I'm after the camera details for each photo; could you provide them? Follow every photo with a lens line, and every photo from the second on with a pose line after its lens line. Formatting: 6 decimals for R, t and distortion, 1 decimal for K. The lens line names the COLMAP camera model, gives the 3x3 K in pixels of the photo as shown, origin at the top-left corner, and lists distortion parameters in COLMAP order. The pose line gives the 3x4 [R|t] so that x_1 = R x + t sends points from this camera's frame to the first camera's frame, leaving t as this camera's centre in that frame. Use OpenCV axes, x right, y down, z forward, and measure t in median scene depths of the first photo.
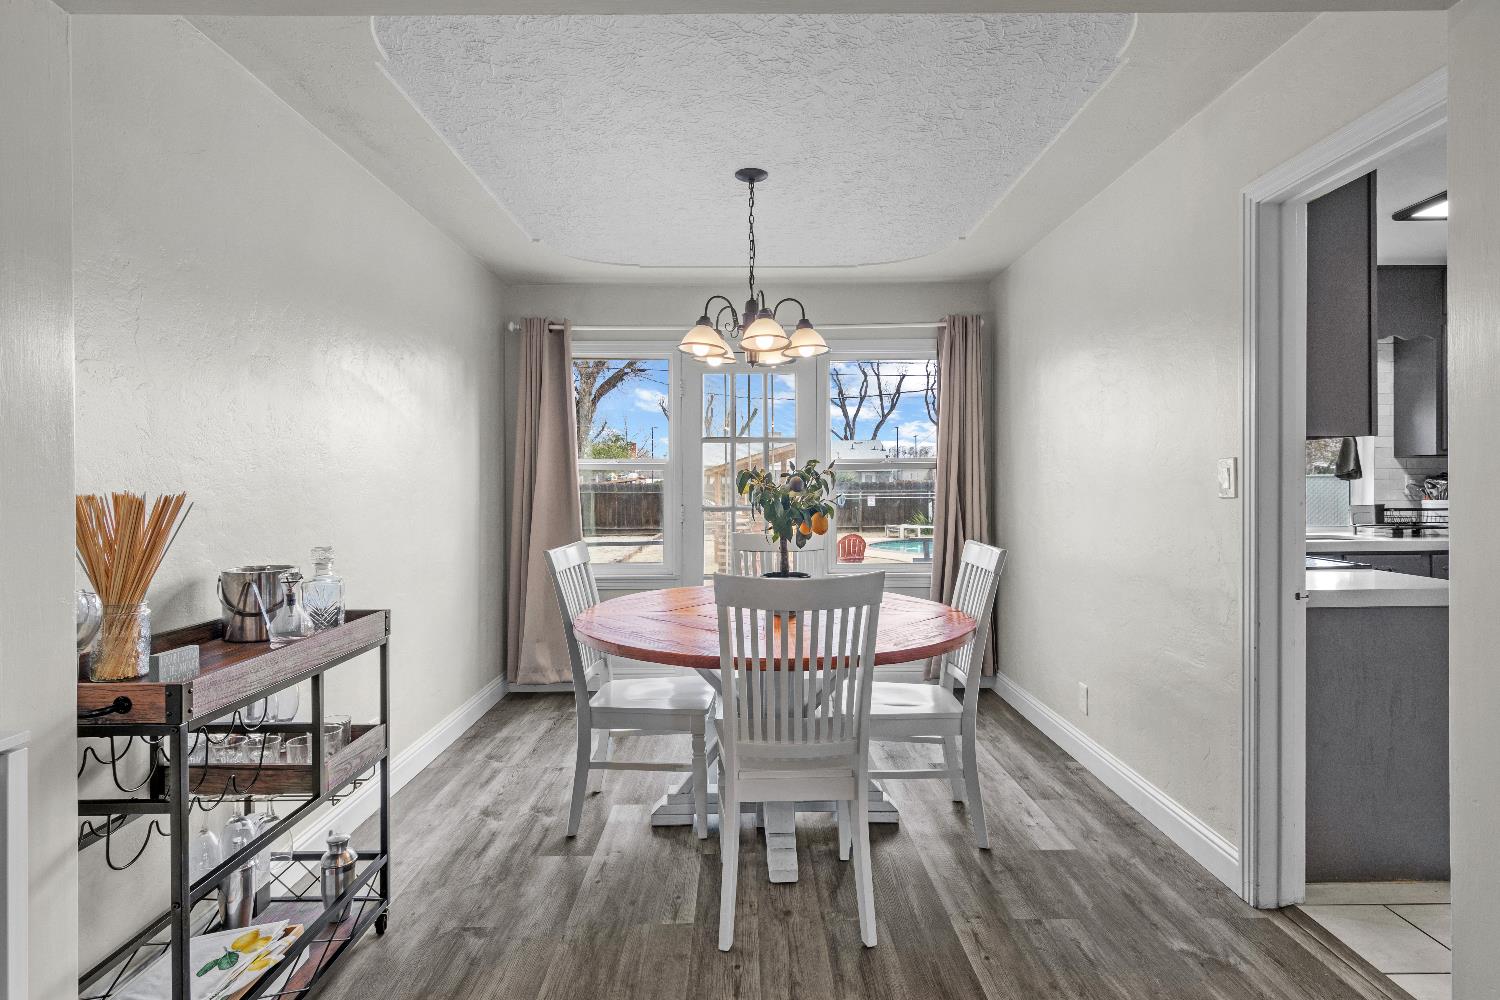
lens RADIAL K [[768.0, 0, 753.2], [0, 768.0, 477.2], [0, 0, 1]] dist [-0.000866, -0.000208]
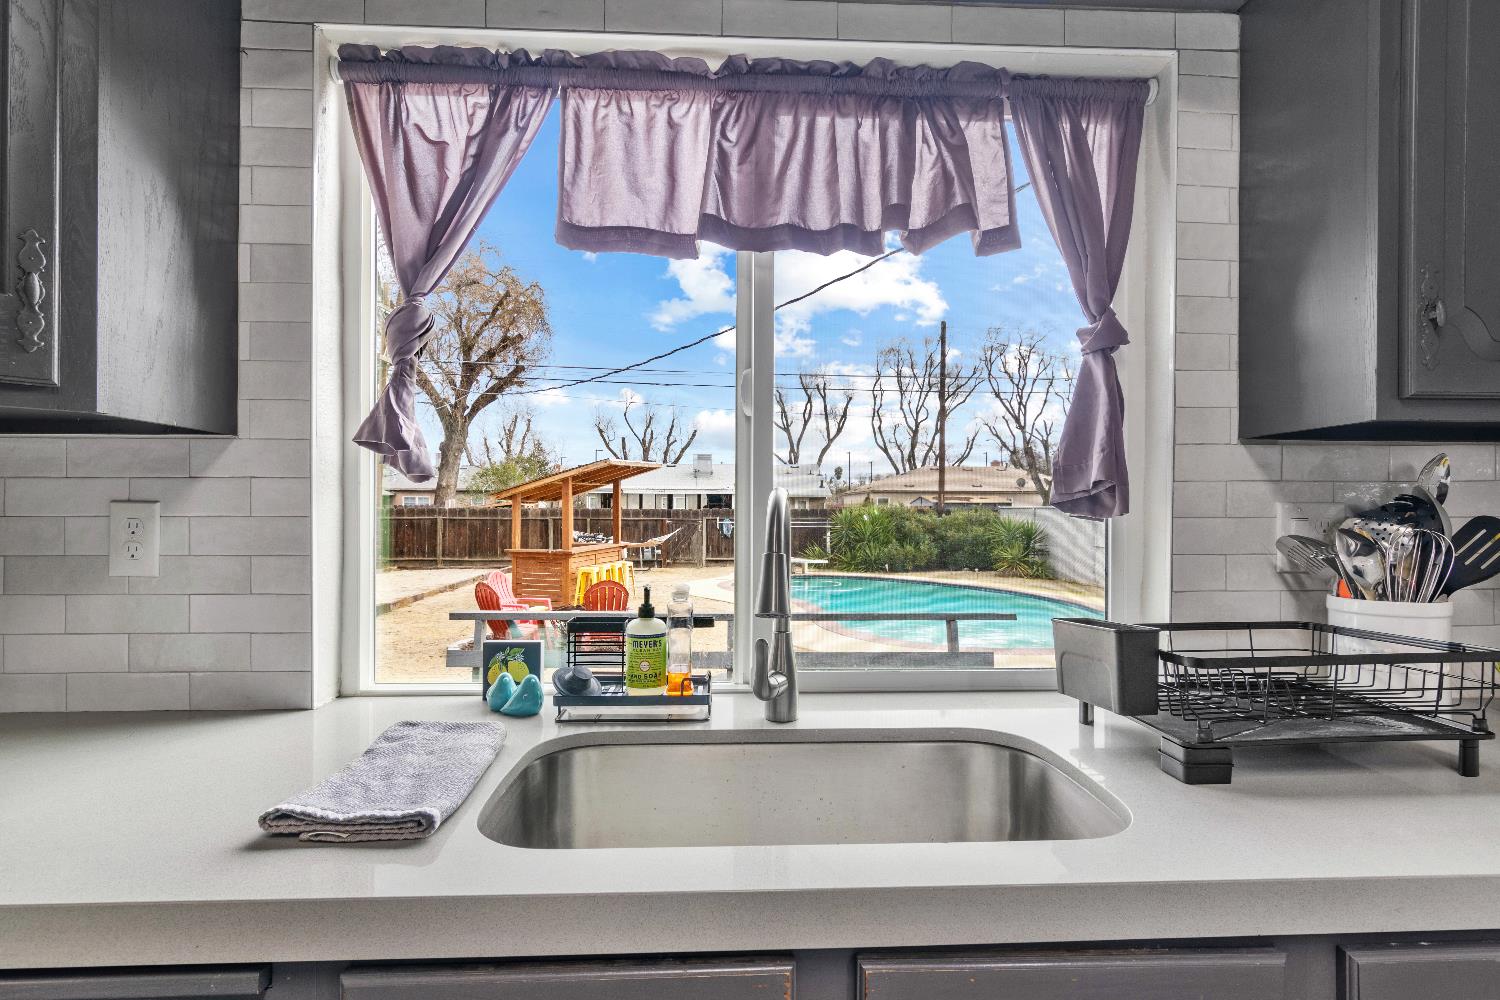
lens RADIAL K [[756.0, 0, 751.7], [0, 756.0, 505.0], [0, 0, 1]] dist [0.001347, 0.000464]
pose [[0.999675, 0.010469, 0.023231, 0.633084], [-0.010545, 0.999939, 0.003147, -0.001199], [-0.023196, -0.003391, 0.999725, 0.705559]]
